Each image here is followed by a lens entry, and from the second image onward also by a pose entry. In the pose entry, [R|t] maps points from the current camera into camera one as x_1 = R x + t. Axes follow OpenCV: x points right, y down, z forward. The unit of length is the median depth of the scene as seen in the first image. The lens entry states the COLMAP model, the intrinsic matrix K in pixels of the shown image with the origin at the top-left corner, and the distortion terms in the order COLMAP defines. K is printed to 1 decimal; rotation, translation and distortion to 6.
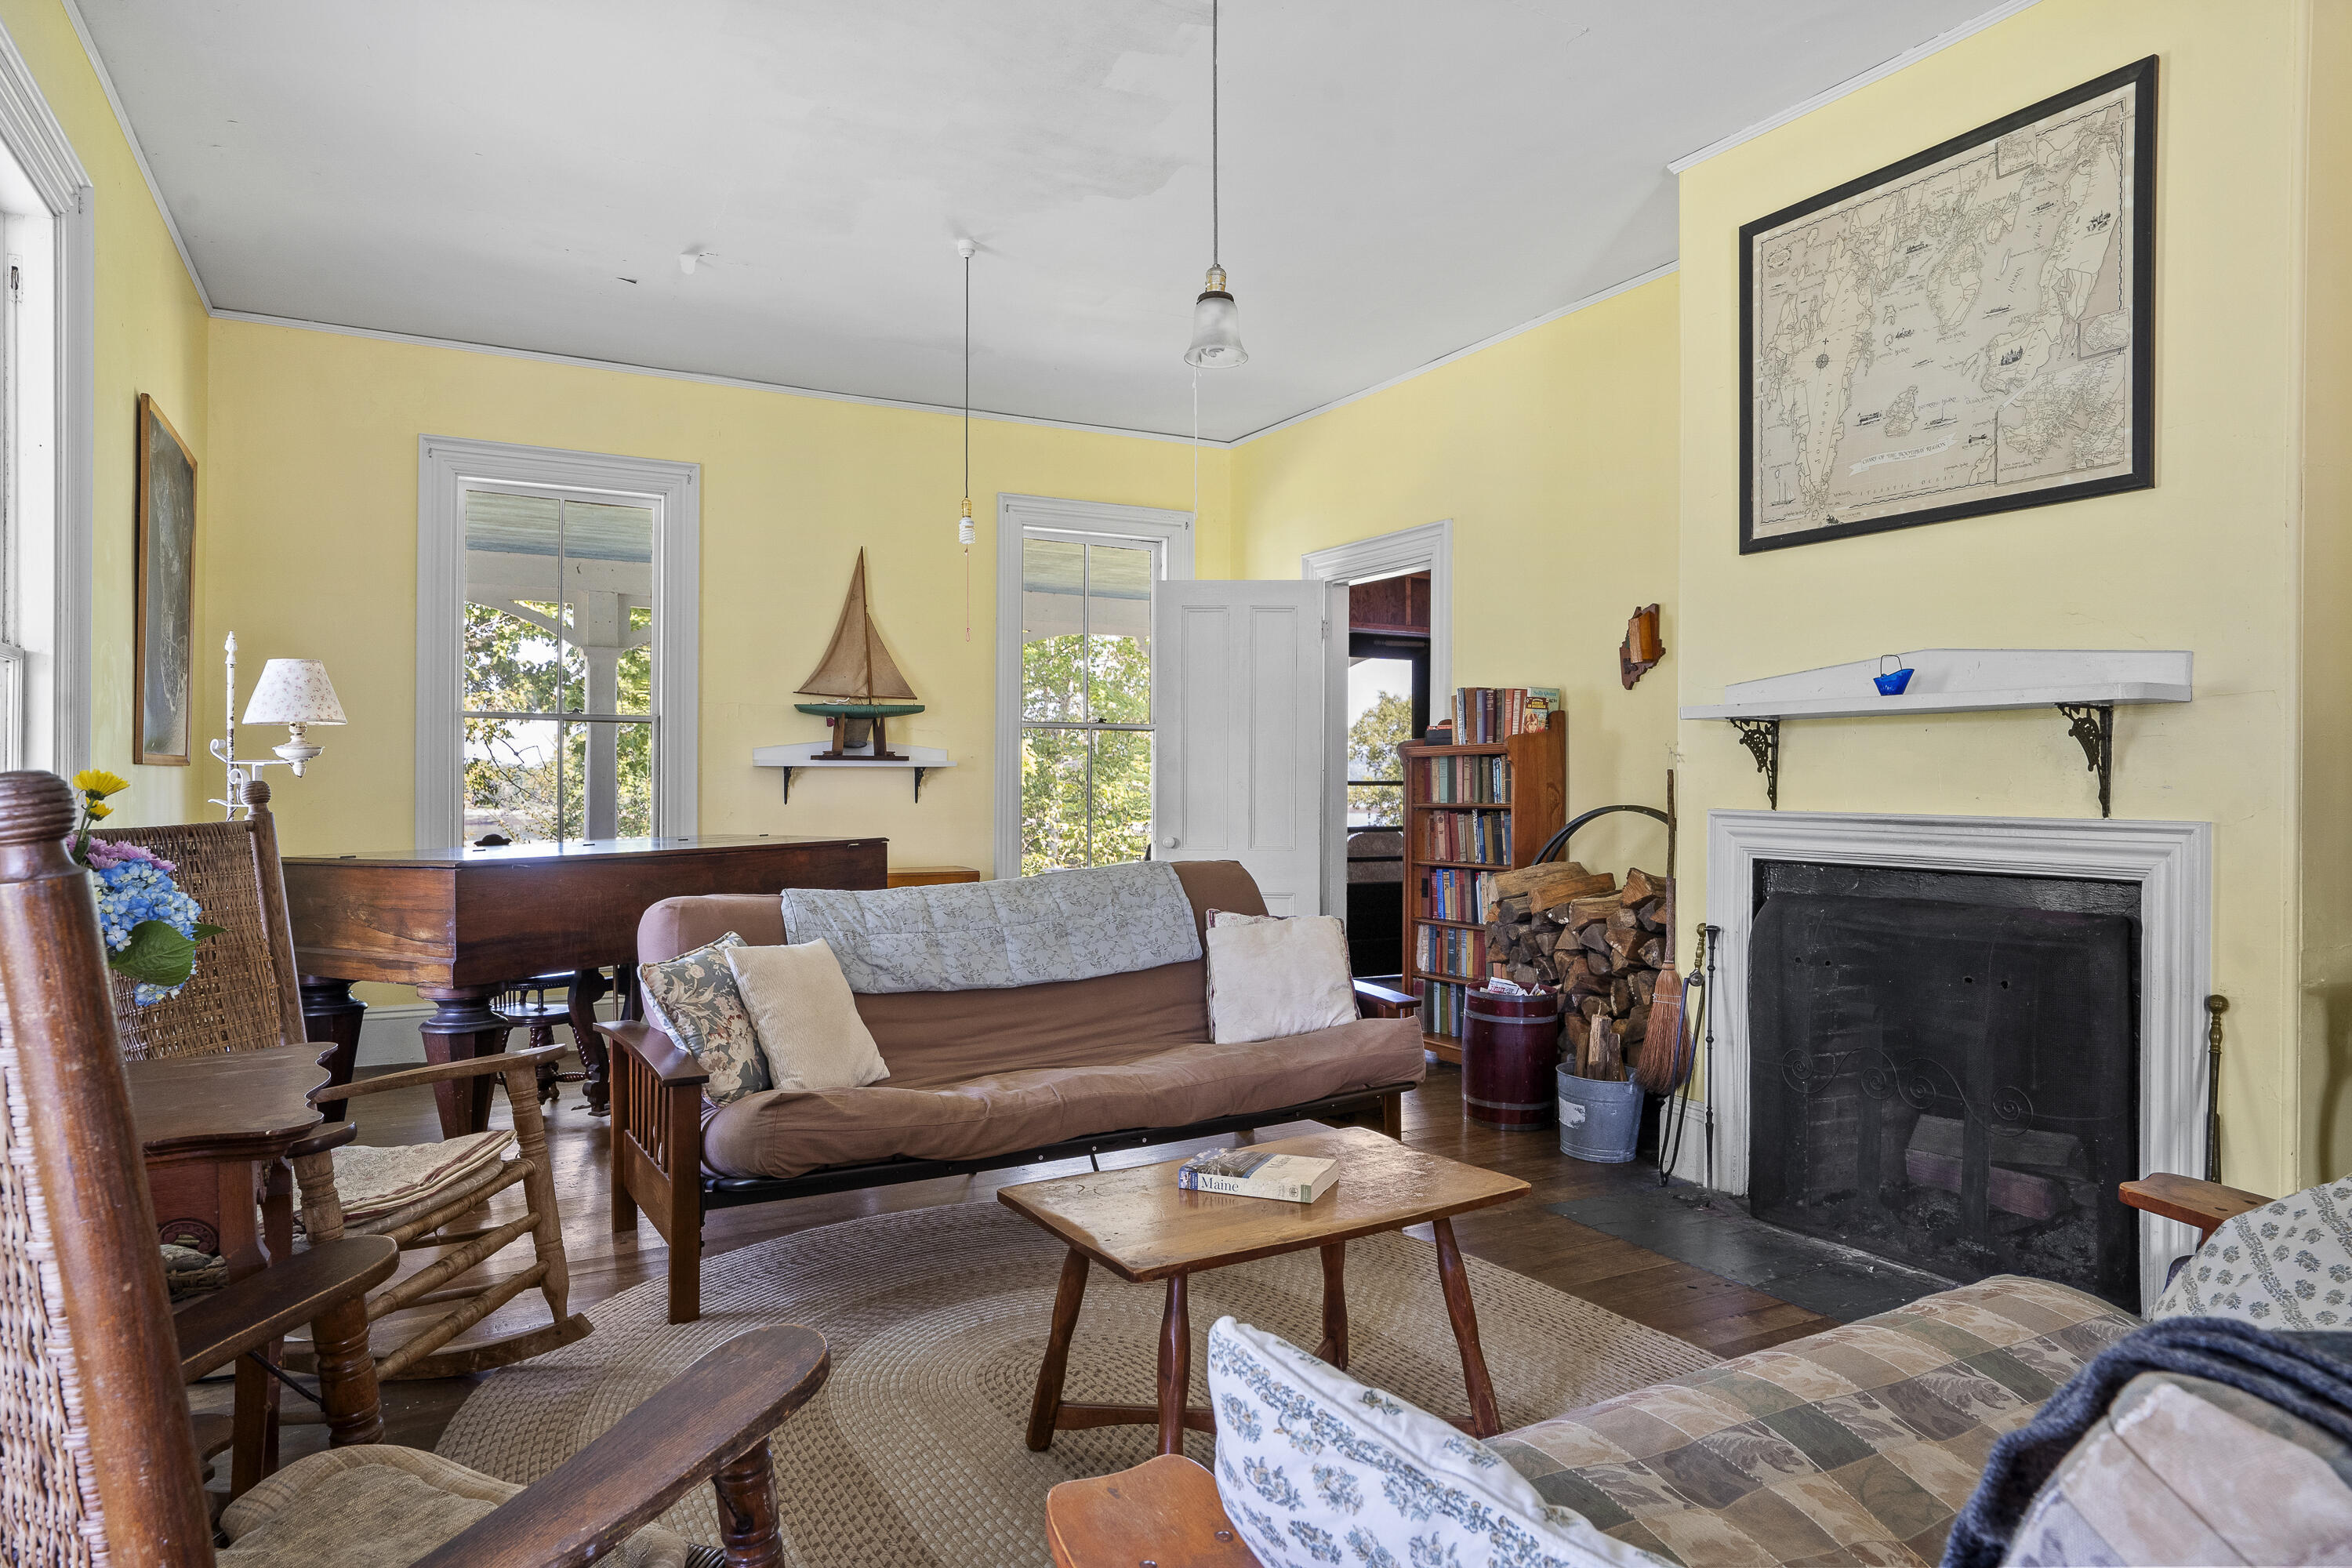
lens RADIAL K [[1384.4, 0, 1291.9], [0, 1384.4, 772.0], [0, 0, 1]] dist [-0.004316, 0.006195]
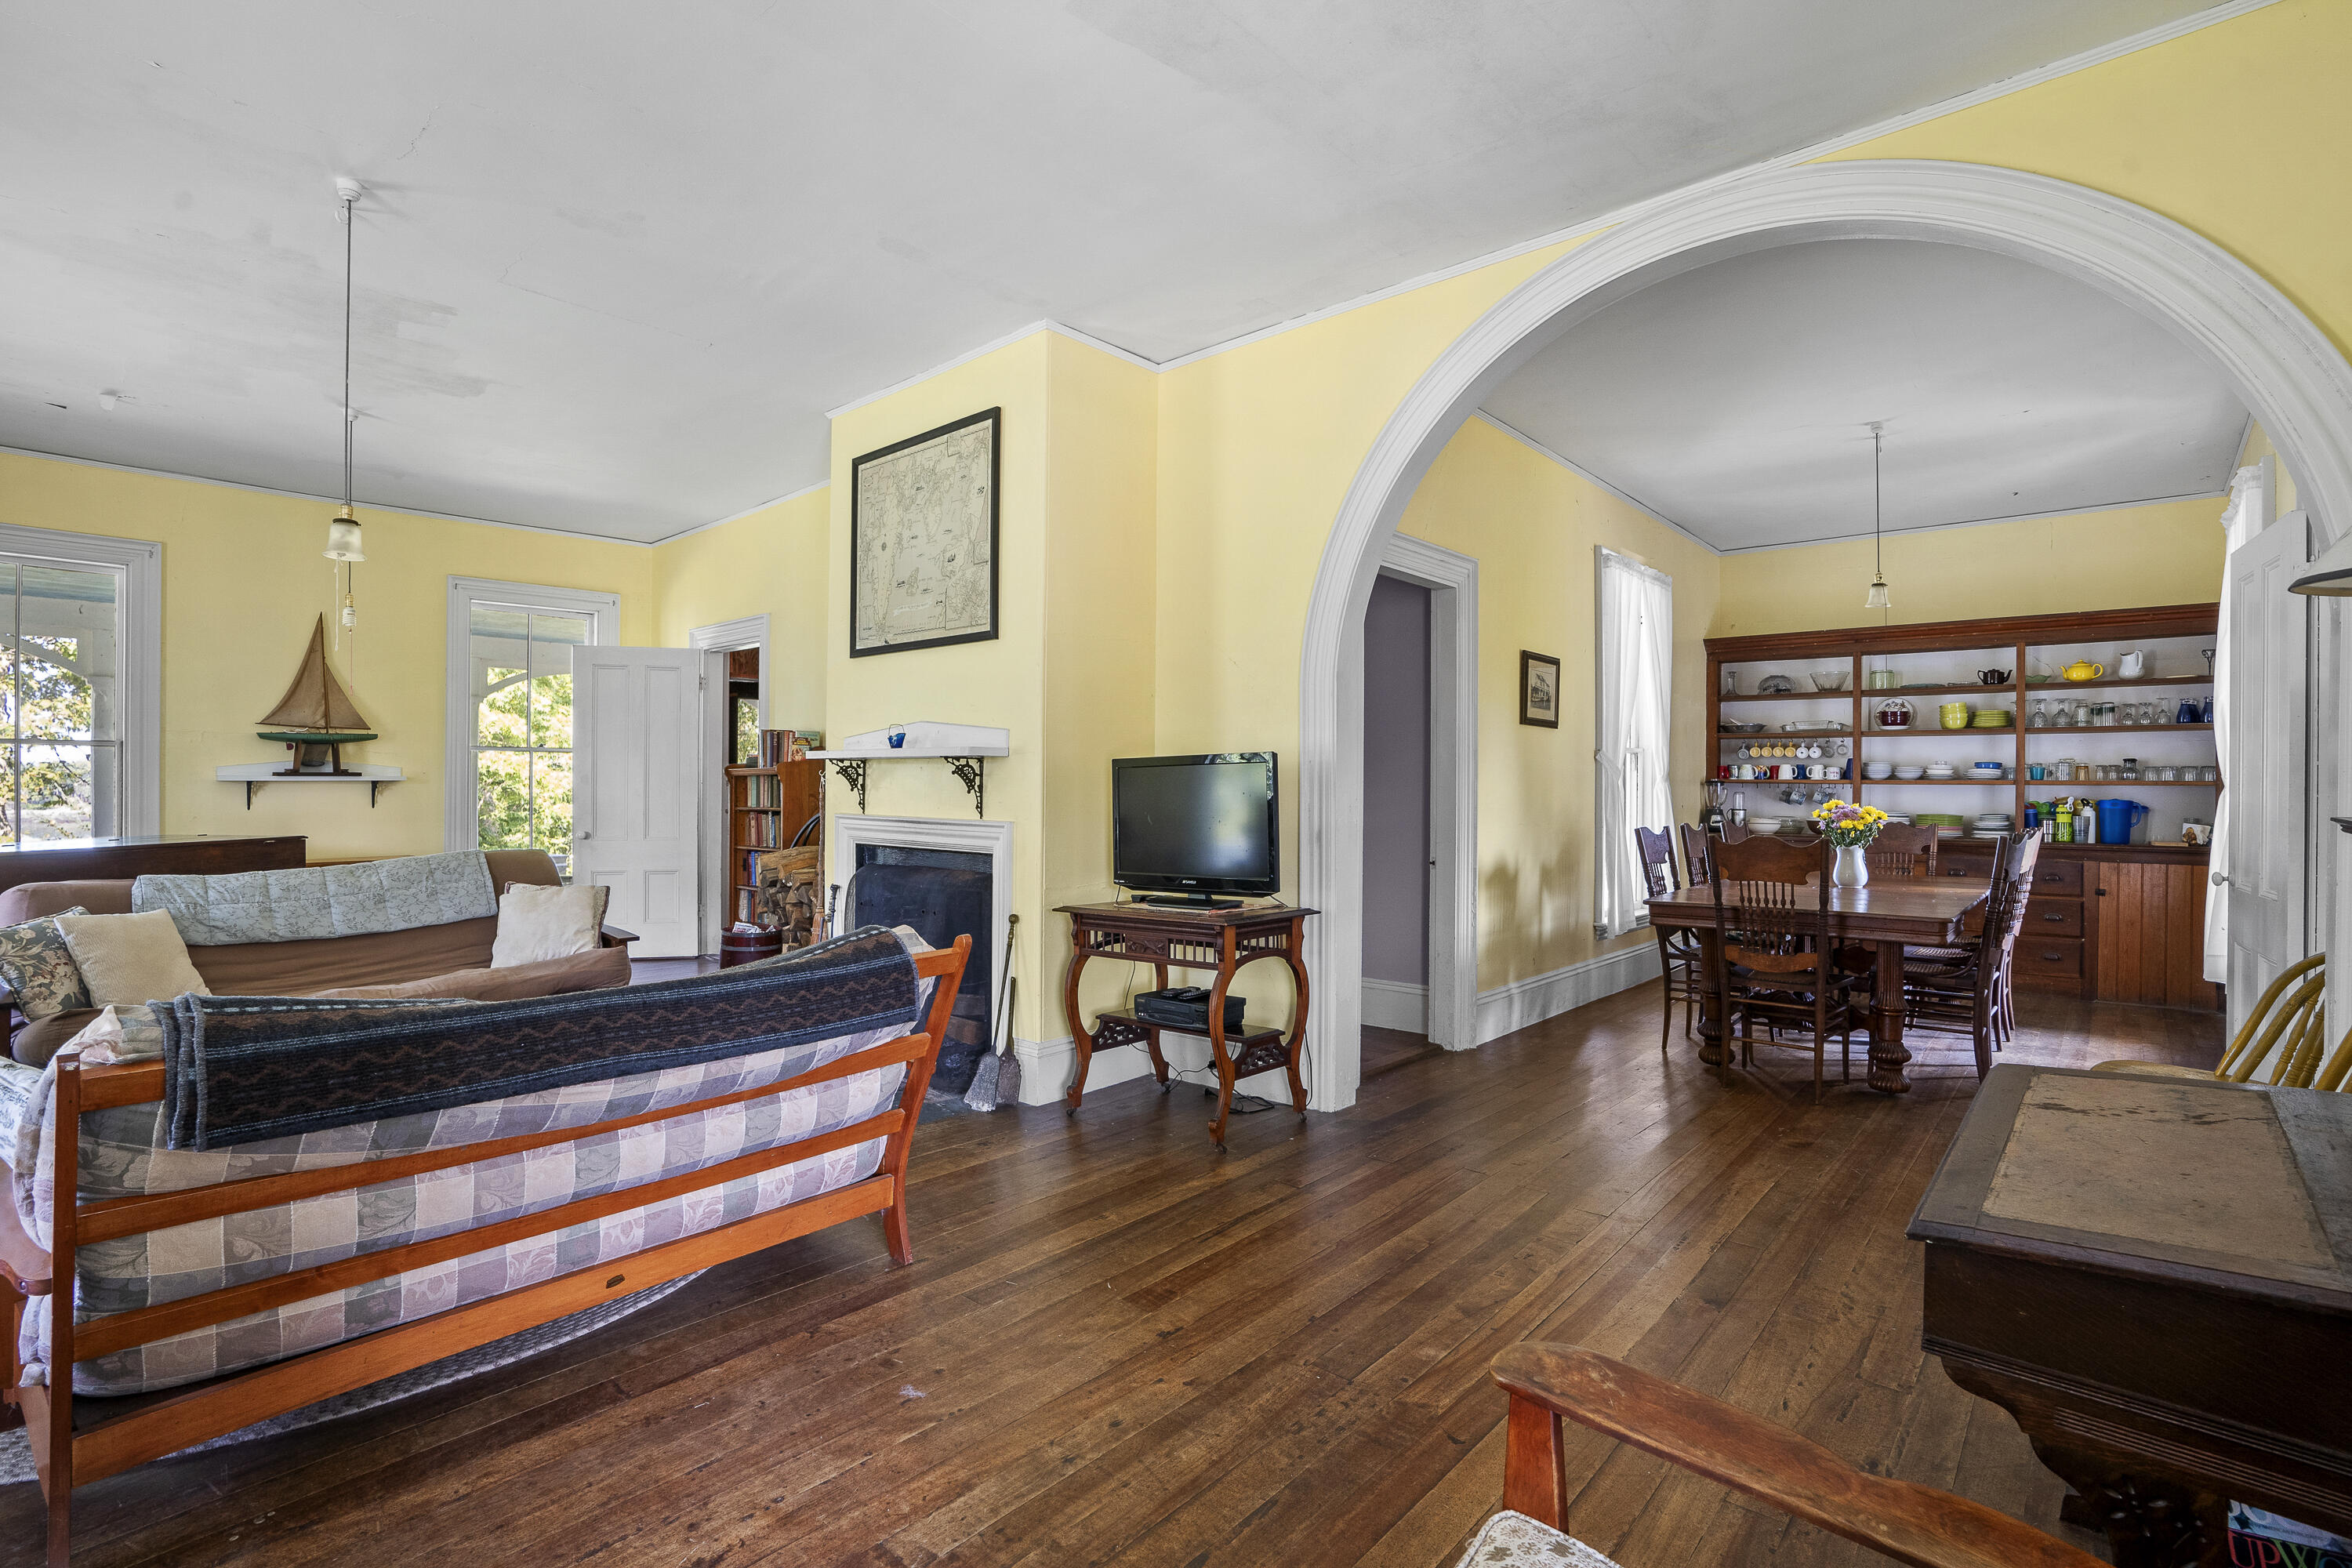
lens RADIAL K [[1086.1, 0, 1235.2], [0, 1086.1, 777.1], [0, 0, 1]] dist [-0.014118, 0.005931]
pose [[0.961851, 0.001057, 0.273572, 0.417962], [-0.002185, 0.999990, 0.003816, -0.022321], [-0.273565, -0.004268, 0.961844, -0.371538]]
